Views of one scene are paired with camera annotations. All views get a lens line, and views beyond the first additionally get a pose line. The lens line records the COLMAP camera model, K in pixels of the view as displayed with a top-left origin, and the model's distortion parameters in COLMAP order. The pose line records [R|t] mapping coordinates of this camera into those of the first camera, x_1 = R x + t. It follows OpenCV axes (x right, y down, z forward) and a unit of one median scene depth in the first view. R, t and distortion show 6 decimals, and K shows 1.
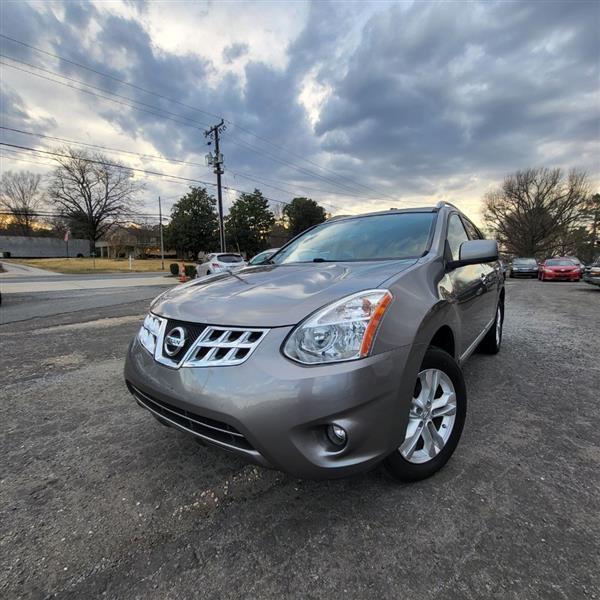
lens RADIAL K [[315.1, 0, 307.3], [0, 315.1, 300.8], [0, 0, 1]] dist [-0.001299, -0.000942]
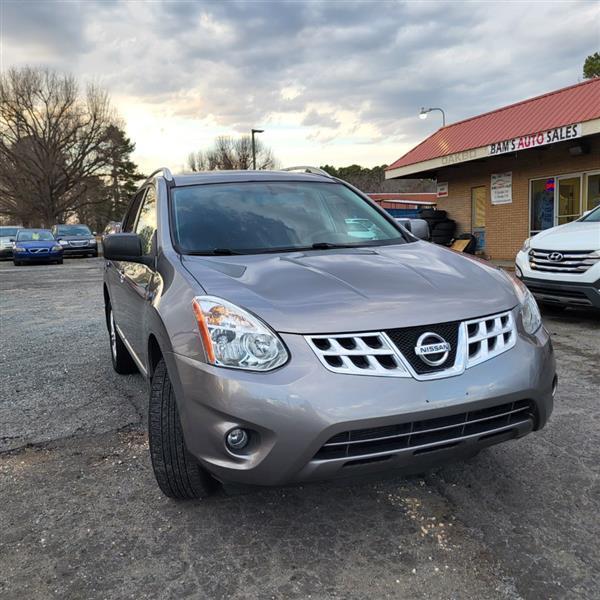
lens RADIAL K [[624.7, 0, 299.8], [0, 624.7, 297.2], [0, 0, 1]] dist [0.033992, 0.000000]
pose [[0.500811, -0.109359, 0.858620, -0.066250], [0.123317, 0.990882, 0.054277, -0.004758], [-0.856727, 0.078700, 0.509731, 0.013755]]
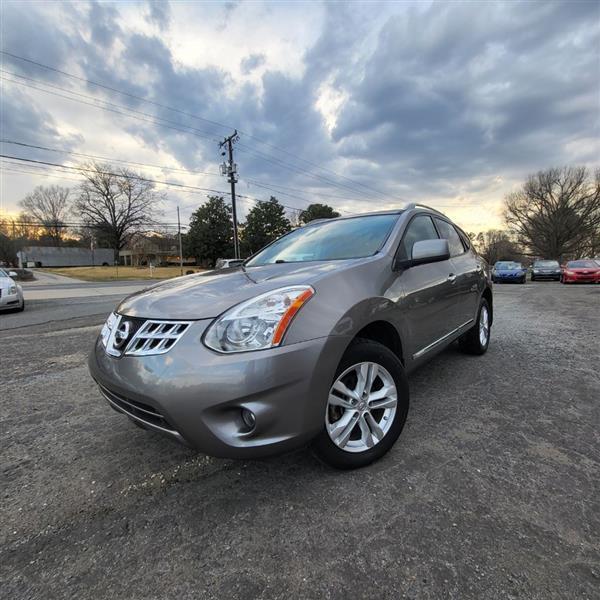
lens RADIAL K [[314.2, 0, 307.3], [0, 314.2, 305.7], [0, 0, 1]] dist [-0.000977, -0.001084]
pose [[0.998289, -0.005483, -0.058219, 0.009393], [0.005266, 0.999979, -0.003866, 0.001186], [0.058239, 0.003553, 0.998296, -0.001807]]
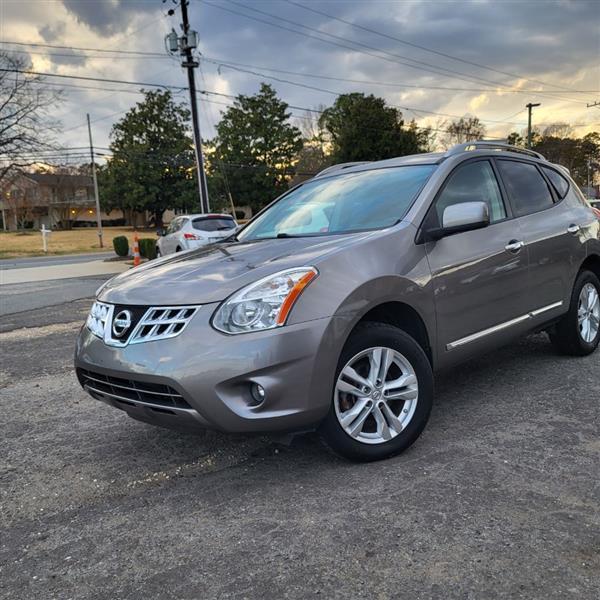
lens RADIAL K [[624.4, 0, 300.2], [0, 624.4, 319.6], [0, 0, 1]] dist [0.029614, 0.000000]
pose [[0.991473, -0.033359, -0.125971, 0.014364], [0.037696, 0.998770, 0.032202, 0.002295], [0.124742, -0.036676, 0.991511, -0.033069]]
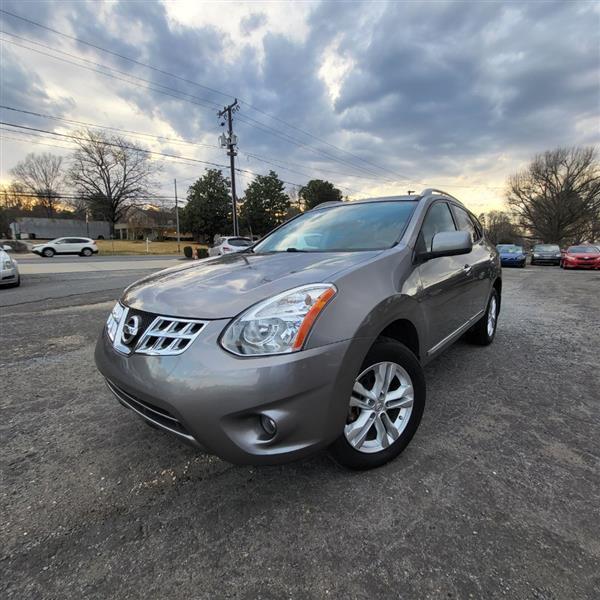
lens RADIAL K [[315.1, 0, 307.6], [0, 315.1, 305.1], [0, 0, 1]] dist [-0.001299, -0.000942]
pose [[0.998554, 0.019068, -0.050272, 0.006970], [-0.015834, 0.997827, 0.063965, -0.000921], [0.051383, -0.063077, 0.996685, 0.000028]]
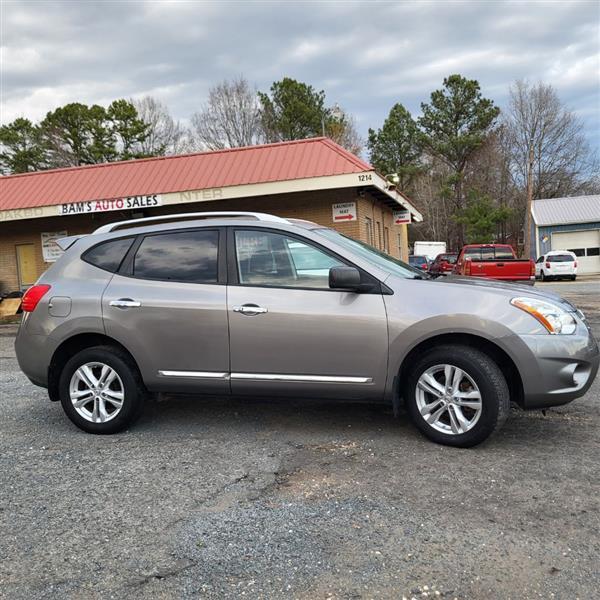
lens RADIAL K [[624.4, 0, 304.8], [0, 624.4, 304.0], [0, 0, 1]] dist [0.029614, 0.000000]
pose [[-0.403181, -0.034580, 0.914467, -0.093499], [0.148424, 0.983584, 0.102632, -0.016247], [-0.903004, 0.177108, -0.391430, 0.116849]]
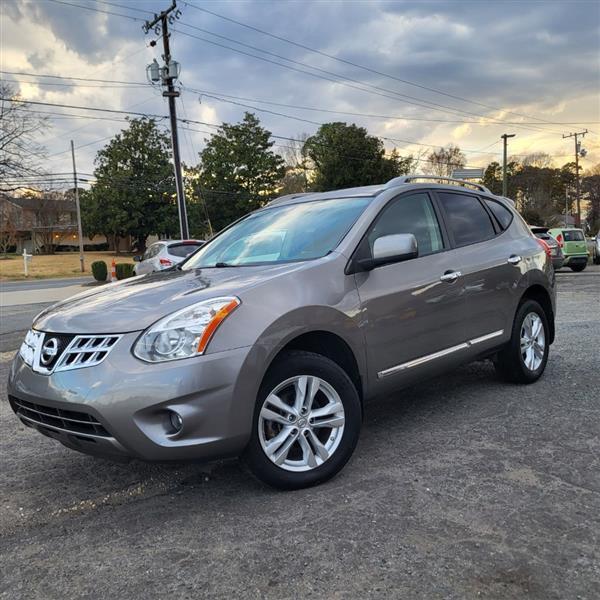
lens RADIAL K [[624.4, 0, 294.0], [0, 624.4, 317.0], [0, 0, 1]] dist [0.029614, 0.000000]
pose [[0.993195, -0.034146, -0.111345, 0.021078], [0.033053, 0.999386, -0.011647, 0.002087], [0.111674, 0.007888, 0.993714, -0.033529]]
